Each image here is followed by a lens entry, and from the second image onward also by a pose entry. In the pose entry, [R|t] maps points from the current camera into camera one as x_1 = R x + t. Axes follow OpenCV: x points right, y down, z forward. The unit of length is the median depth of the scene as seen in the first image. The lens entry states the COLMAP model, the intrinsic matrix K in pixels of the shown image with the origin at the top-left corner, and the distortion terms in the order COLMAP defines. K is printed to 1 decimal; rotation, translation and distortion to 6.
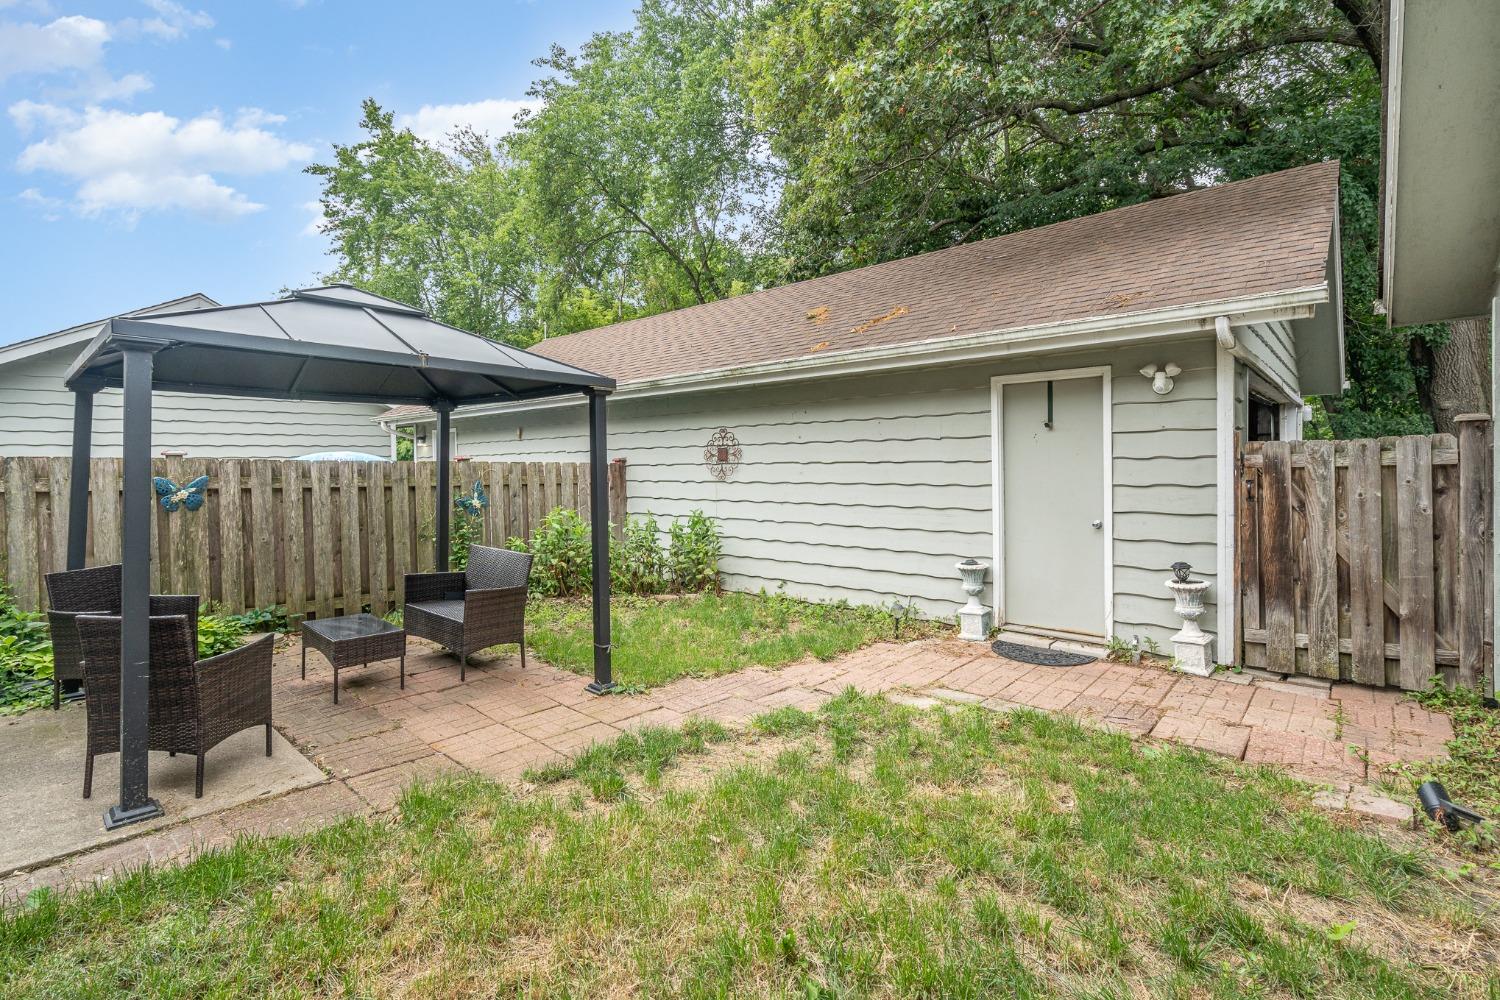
lens RADIAL K [[690.9, 0, 758.6], [0, 690.9, 492.4], [0, 0, 1]] dist [-0.000969, 0.000619]
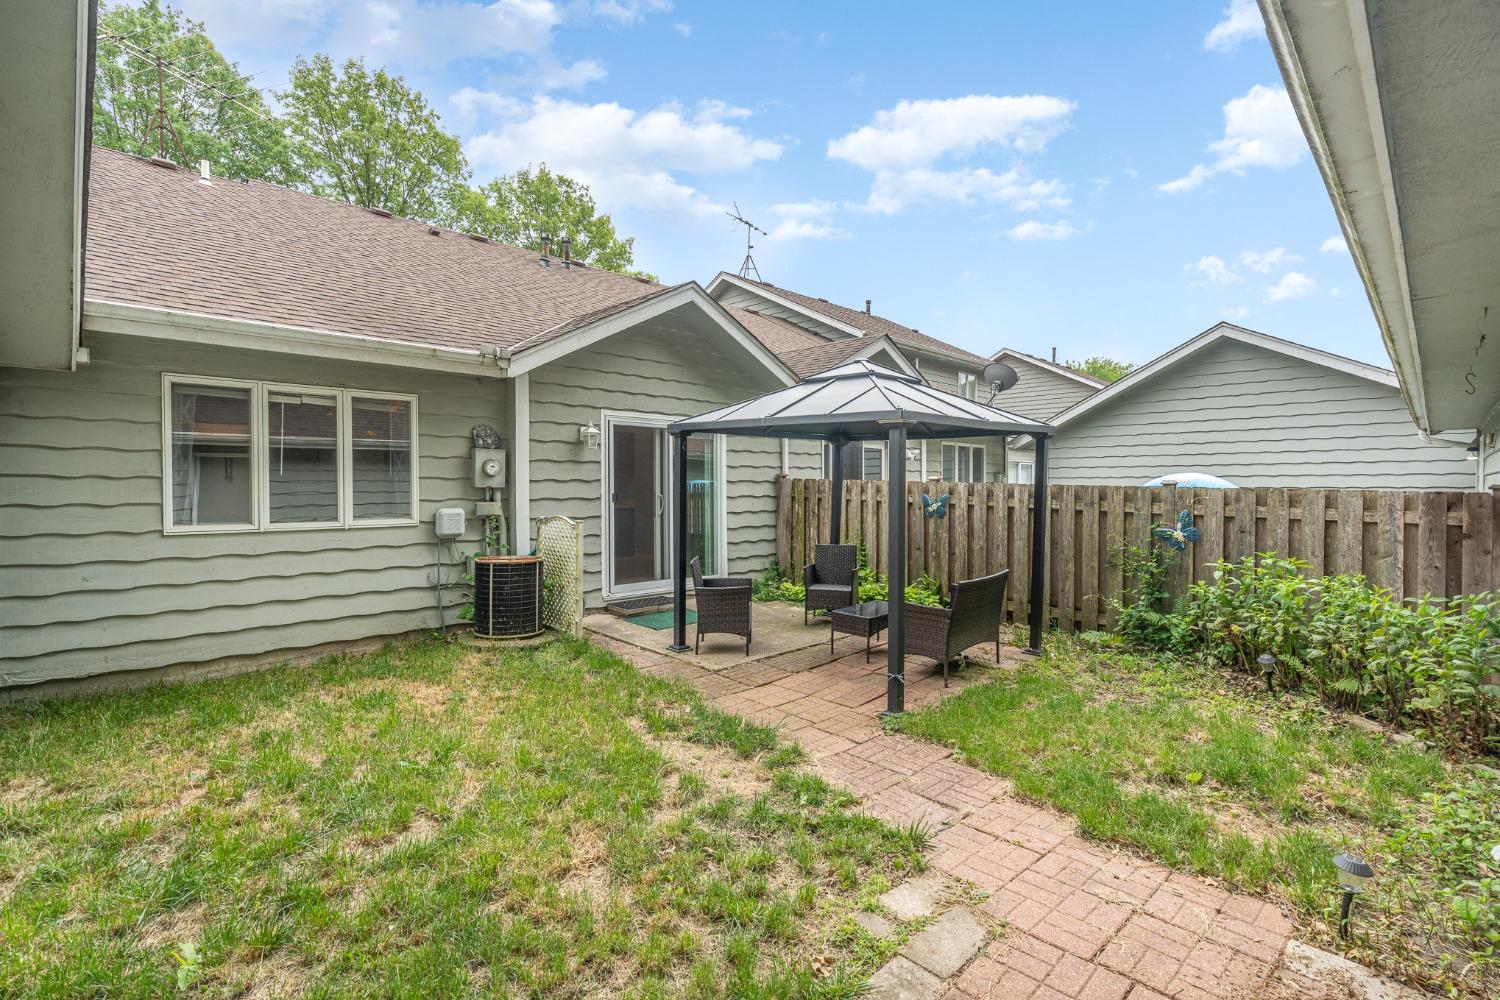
lens RADIAL K [[700.8, 0, 749.4], [0, 700.8, 483.8], [0, 0, 1]] dist [-0.002499, 0.000052]
pose [[-0.054366, 0.012275, -0.998446, 0.638574], [-0.046795, 0.998794, 0.014827, -0.047219], [0.997424, 0.047528, -0.053726, 0.659439]]
